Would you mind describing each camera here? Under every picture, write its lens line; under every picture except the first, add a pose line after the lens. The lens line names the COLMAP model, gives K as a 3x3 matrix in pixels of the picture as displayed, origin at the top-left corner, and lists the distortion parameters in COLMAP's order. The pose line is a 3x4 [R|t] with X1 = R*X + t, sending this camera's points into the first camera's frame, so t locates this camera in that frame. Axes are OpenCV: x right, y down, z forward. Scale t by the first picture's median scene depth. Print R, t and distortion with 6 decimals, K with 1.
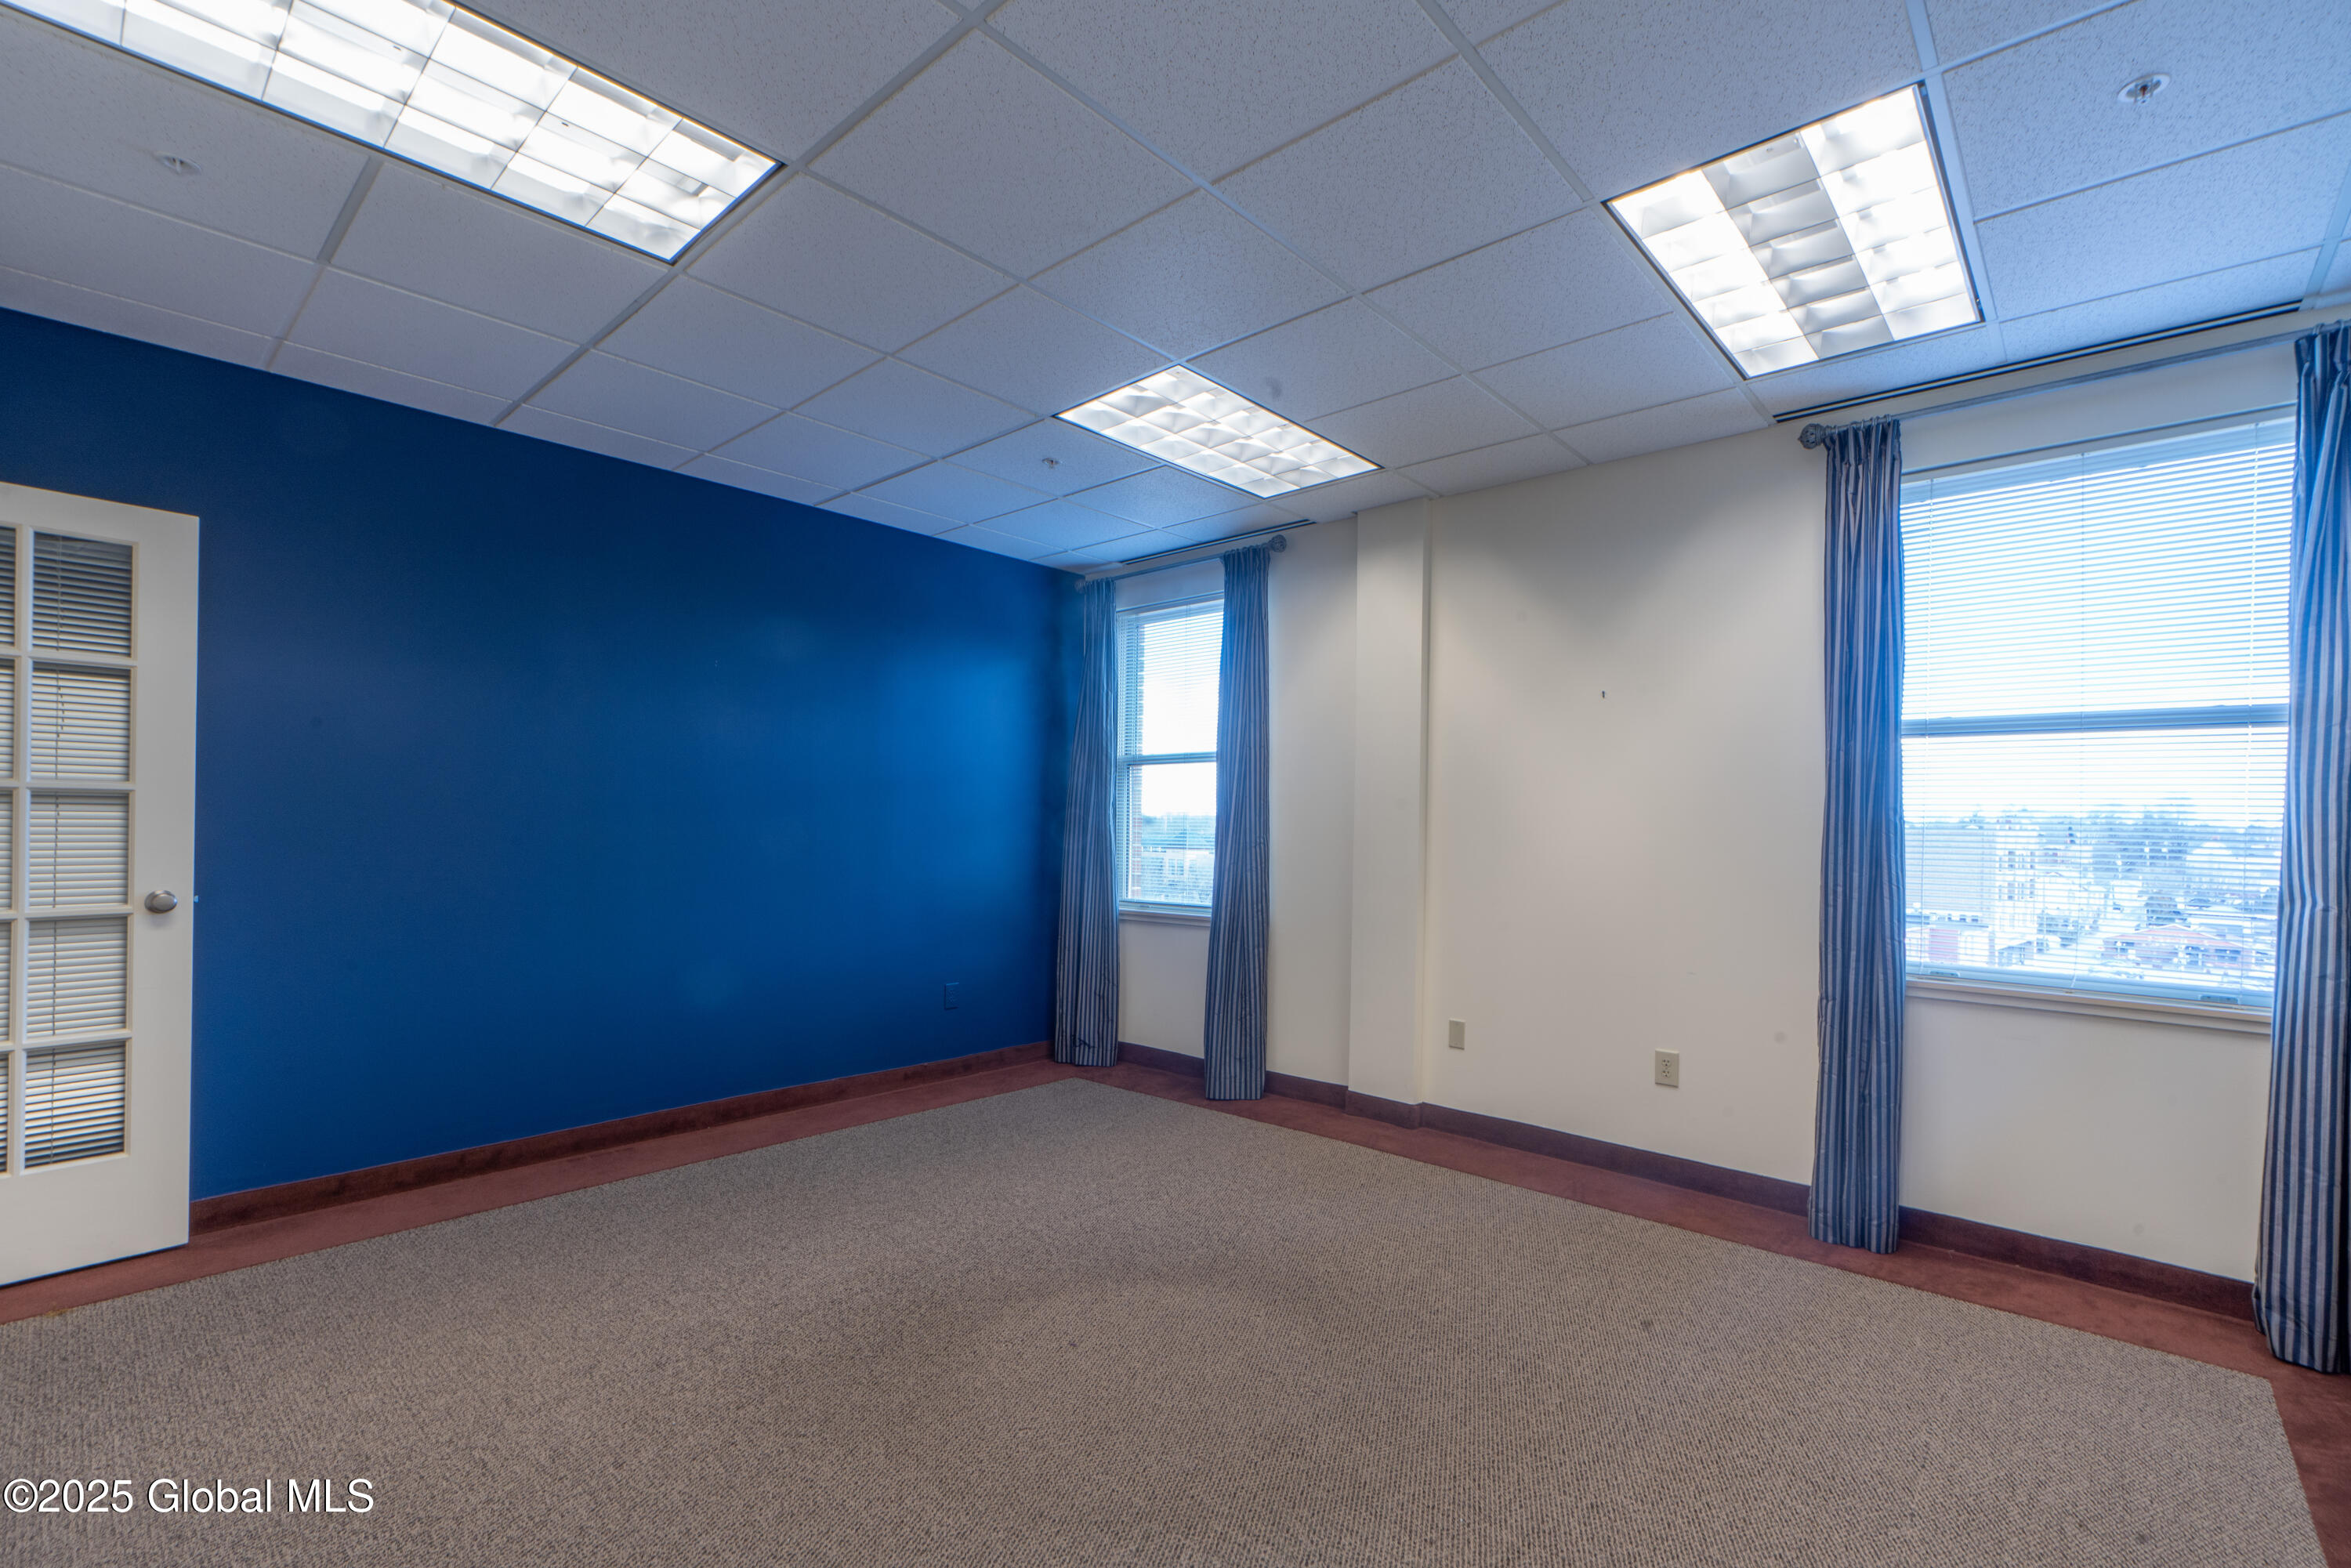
lens RADIAL K [[1040.2, 0, 1167.5], [0, 1040.2, 824.7], [0, 0, 1]] dist [-0.009656, -0.000011]
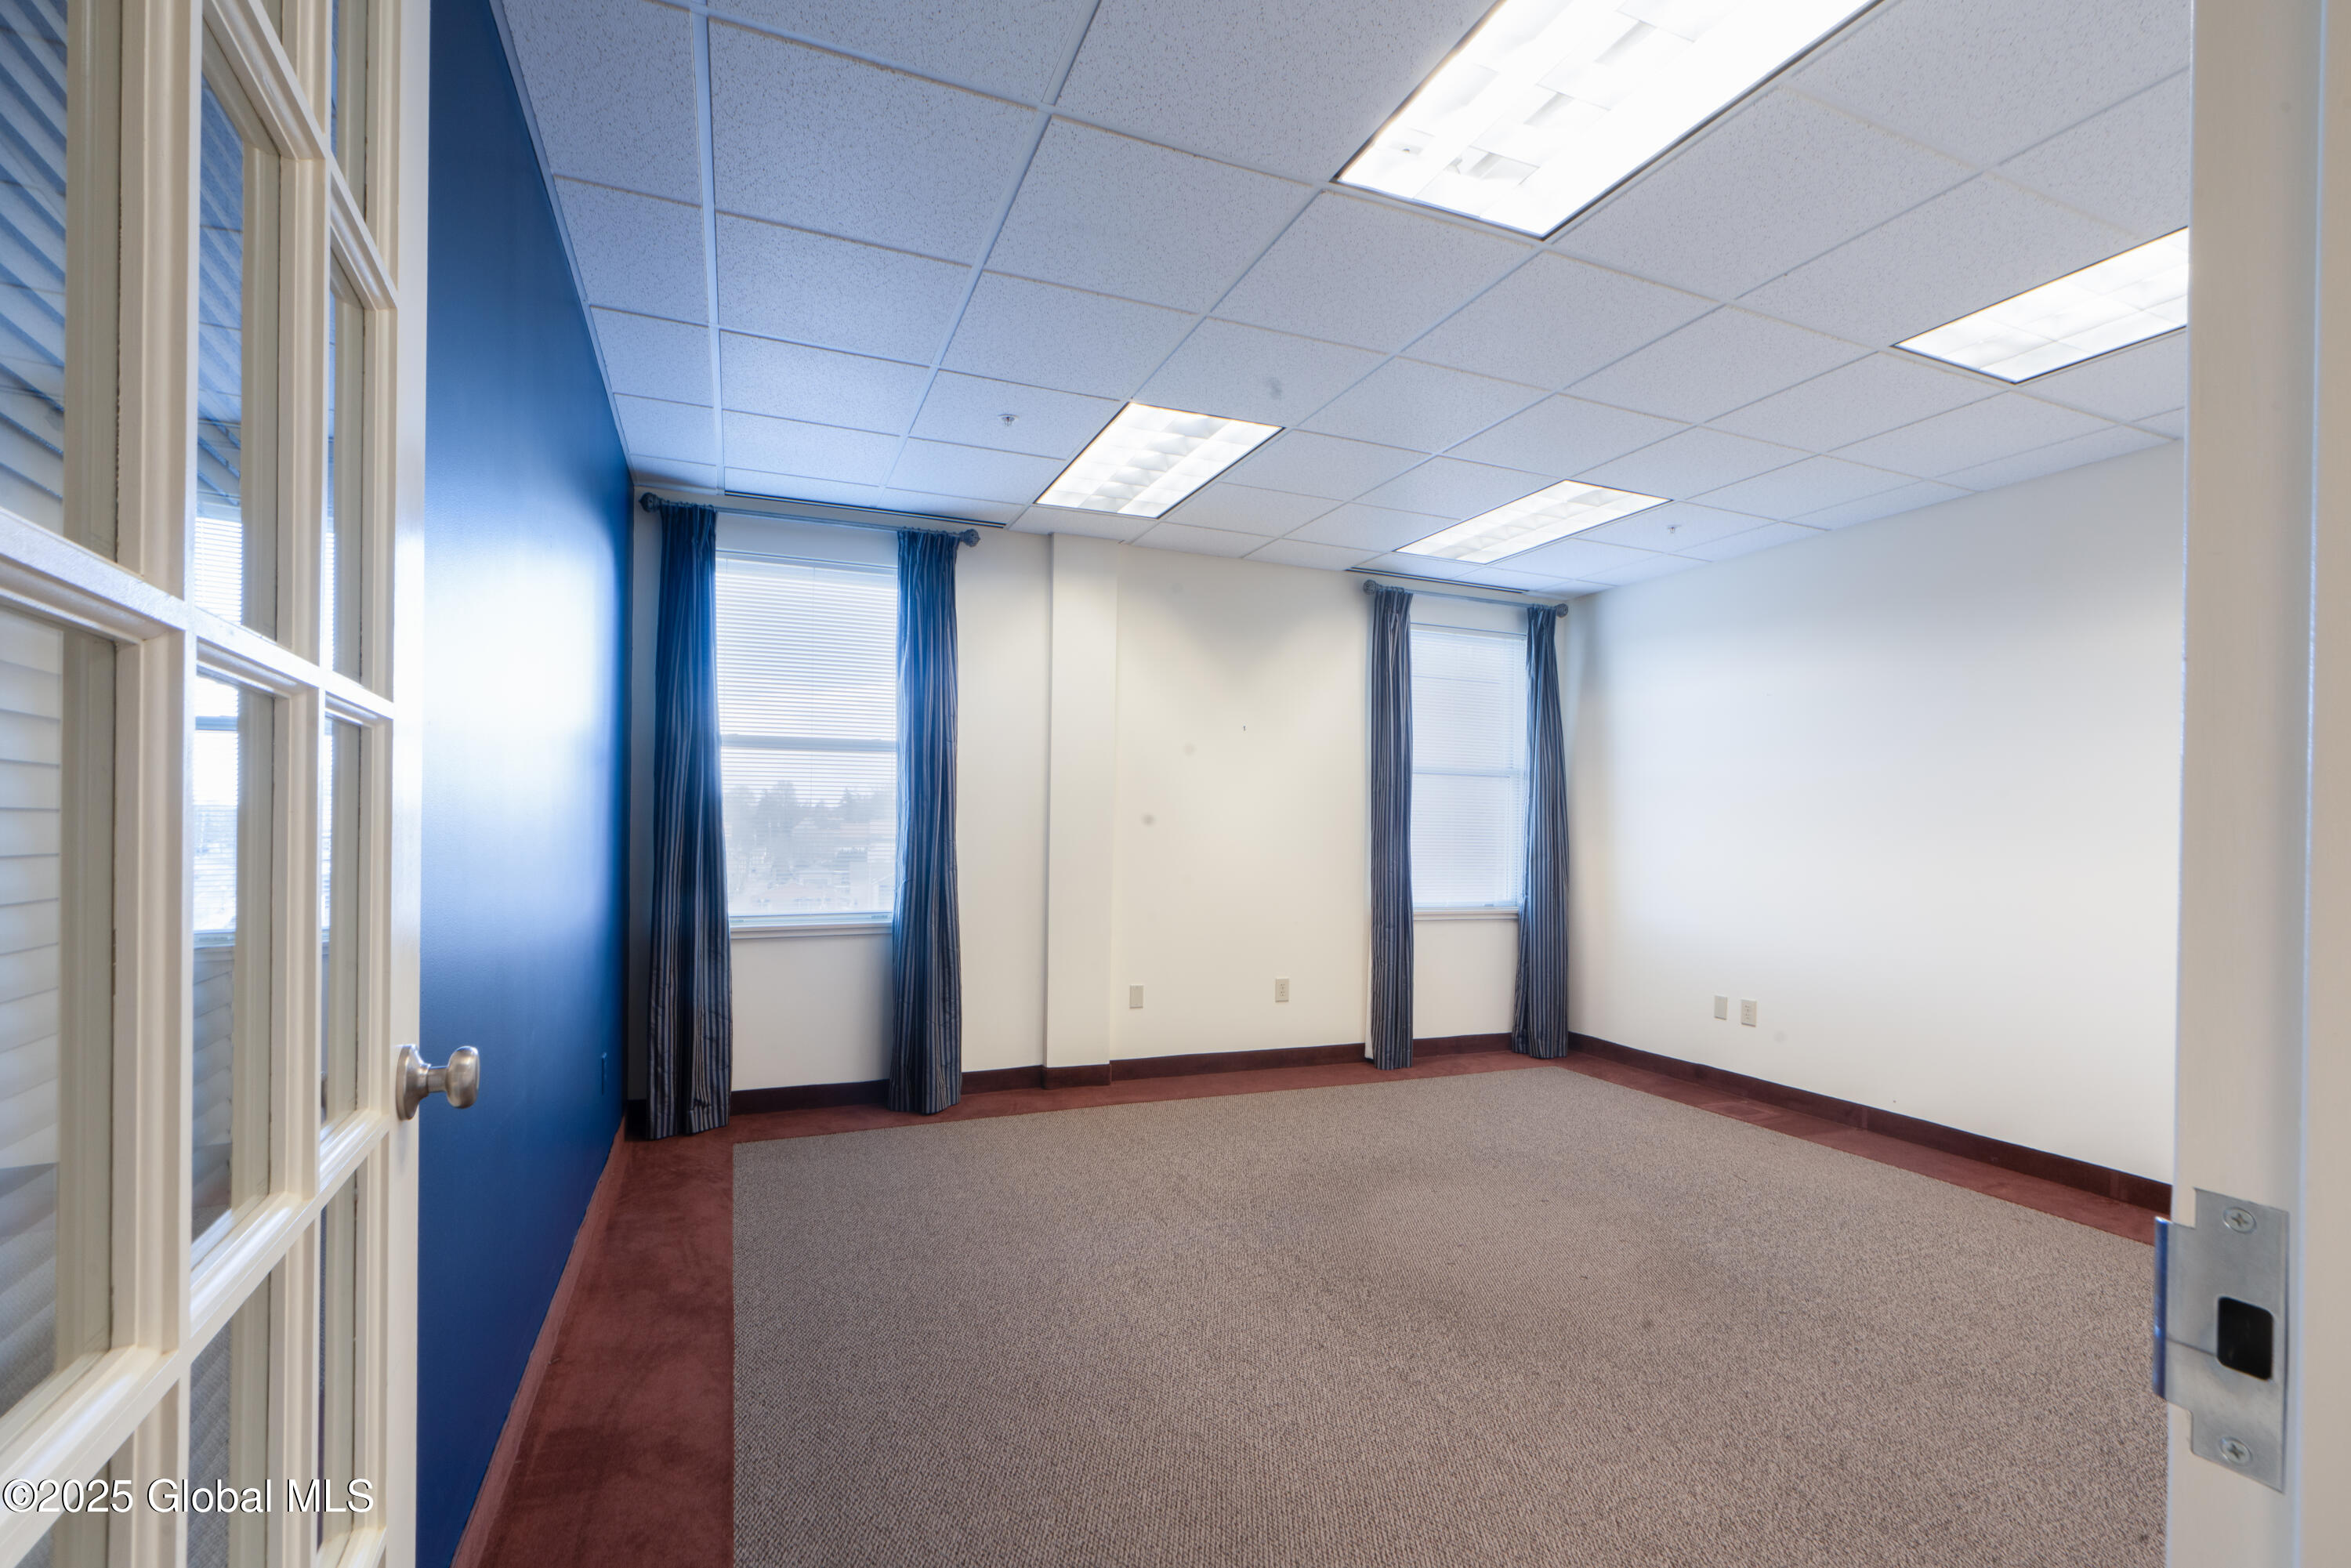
lens RADIAL K [[1040.2, 0, 1167.5], [0, 1040.2, 824.7], [0, 0, 1]] dist [-0.009656, -0.000011]
pose [[0.425711, -0.007846, 0.904825, -0.797359], [-0.011609, 0.999833, 0.014132, -0.015210], [-0.904784, -0.016520, 0.425549, 0.456646]]
